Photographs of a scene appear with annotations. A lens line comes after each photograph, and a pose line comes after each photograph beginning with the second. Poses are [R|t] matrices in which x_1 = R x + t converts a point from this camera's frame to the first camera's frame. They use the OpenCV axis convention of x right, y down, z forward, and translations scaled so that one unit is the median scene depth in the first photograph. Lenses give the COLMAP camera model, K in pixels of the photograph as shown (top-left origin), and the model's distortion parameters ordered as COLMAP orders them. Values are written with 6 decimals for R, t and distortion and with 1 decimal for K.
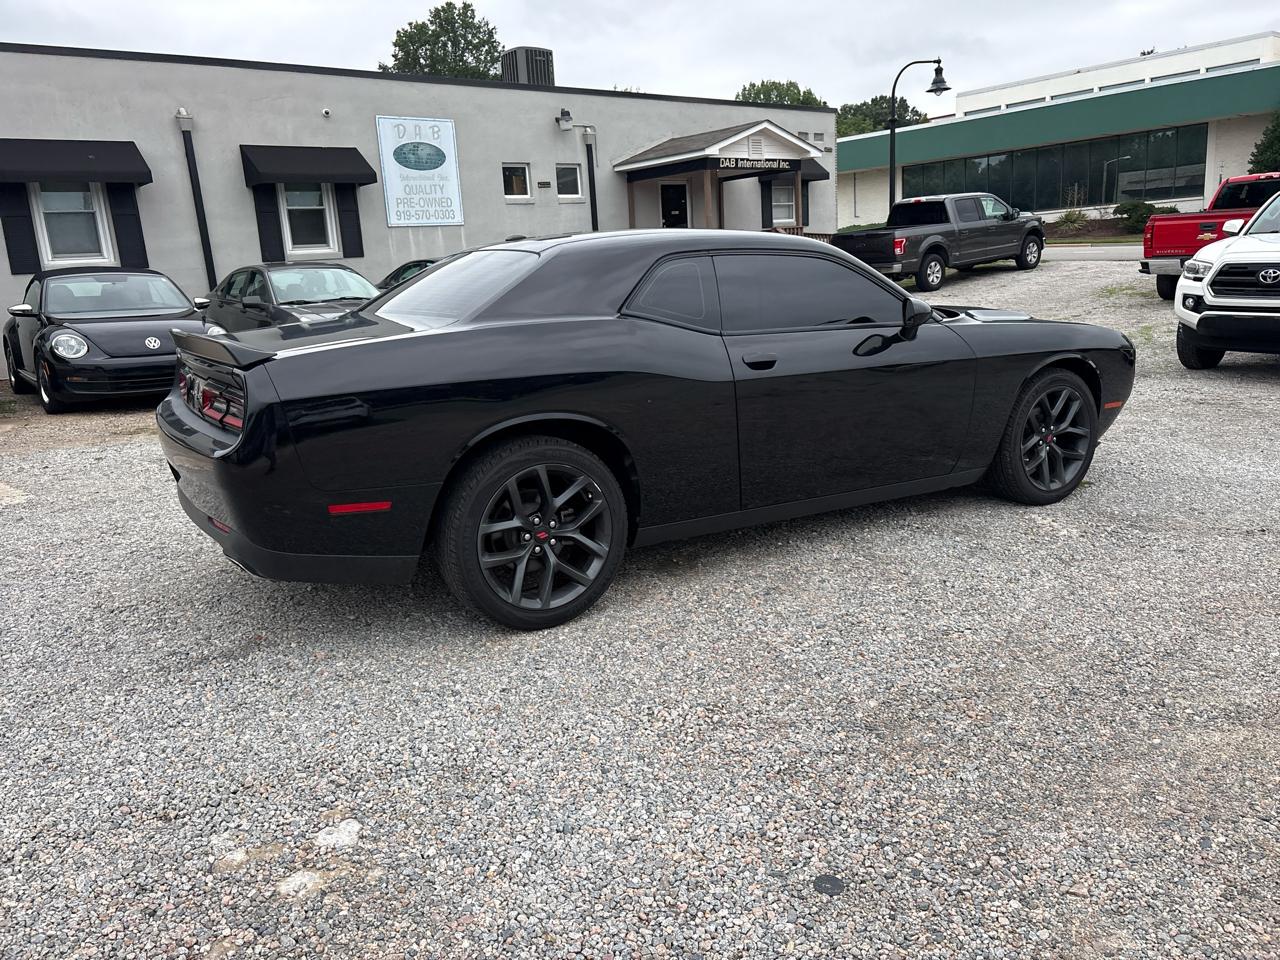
lens RADIAL K [[965.0, 0, 638.0], [0, 965.0, 494.6], [0, 0, 1]] dist [0.017390, -0.002538]
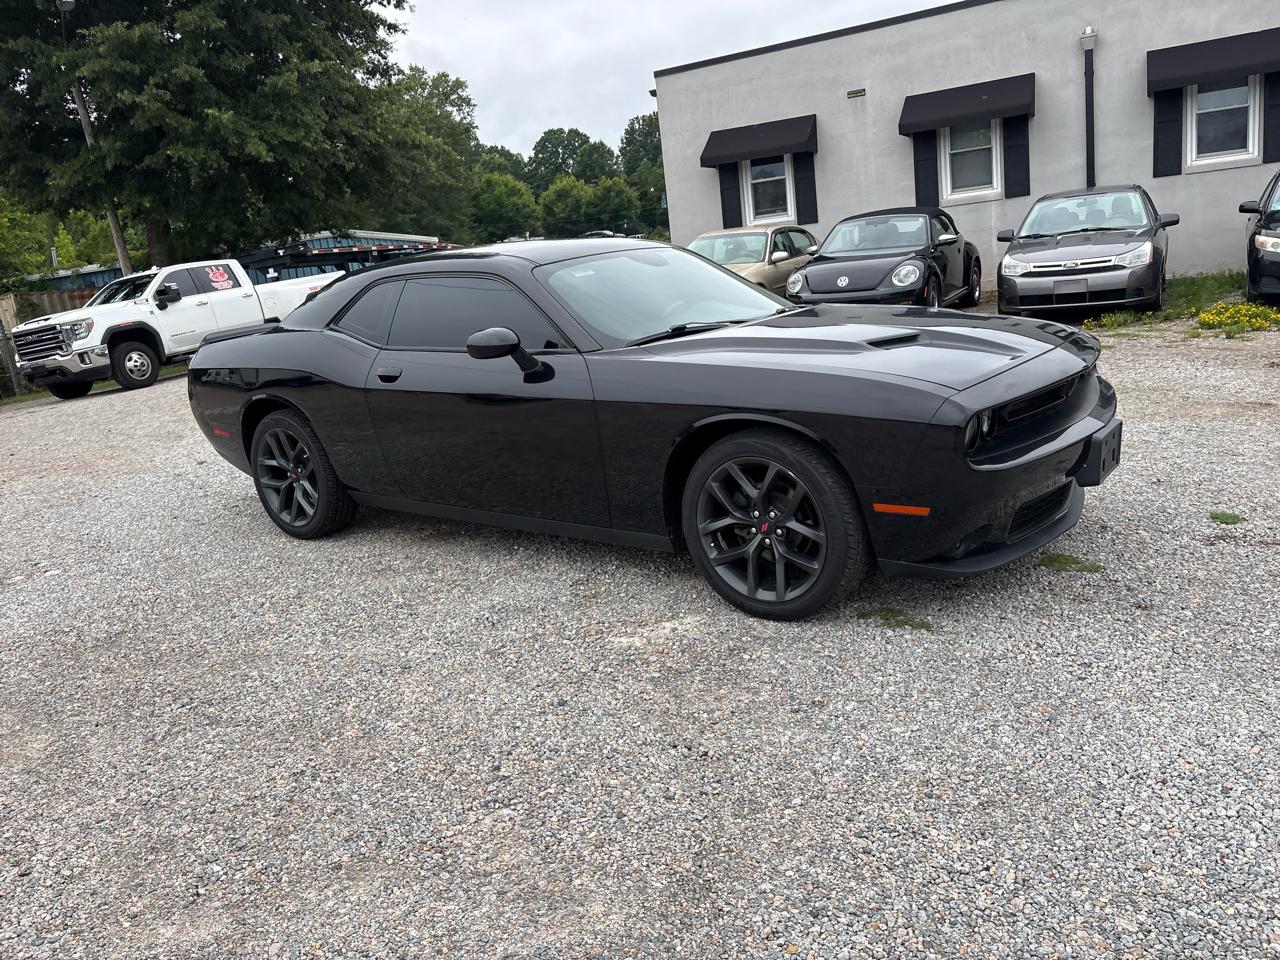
lens RADIAL K [[949.3, 0, 640.2], [0, 949.3, 476.0], [0, 0, 1]] dist [0.031748, -0.032214]
pose [[0.375506, 0.219615, -0.900425, 0.285140], [-0.131195, 0.974333, 0.182928, -0.059325], [0.917487, 0.049441, 0.394680, 0.183713]]
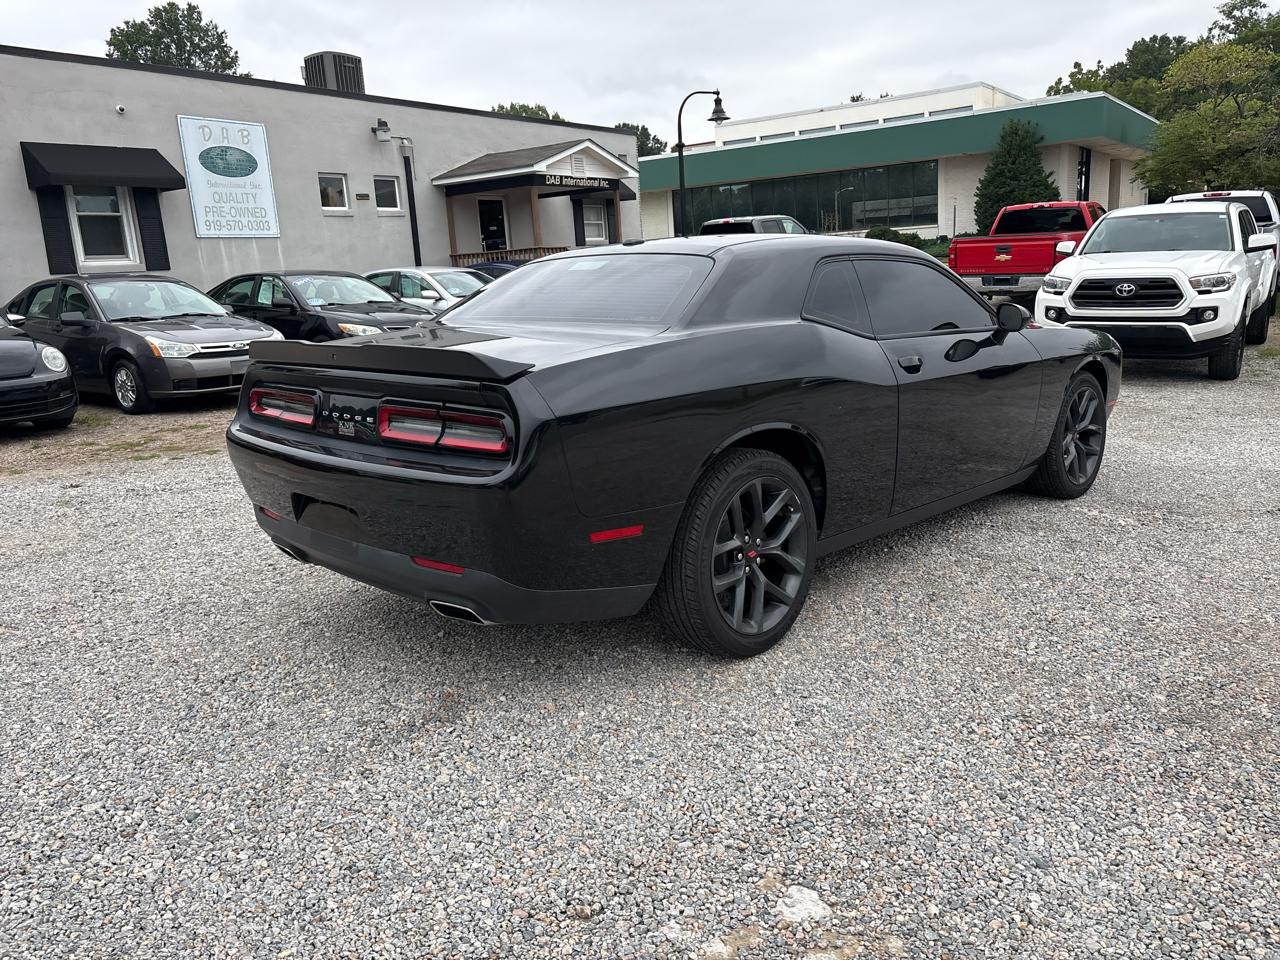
lens RADIAL K [[964.1, 0, 638.8], [0, 964.1, 478.5], [0, 0, 1]] dist [0.022686, -0.004957]
pose [[0.968358, -0.046352, 0.245223, -0.087378], [0.054838, 0.998106, -0.027887, -0.002187], [-0.243466, 0.040452, 0.969066, 0.023881]]
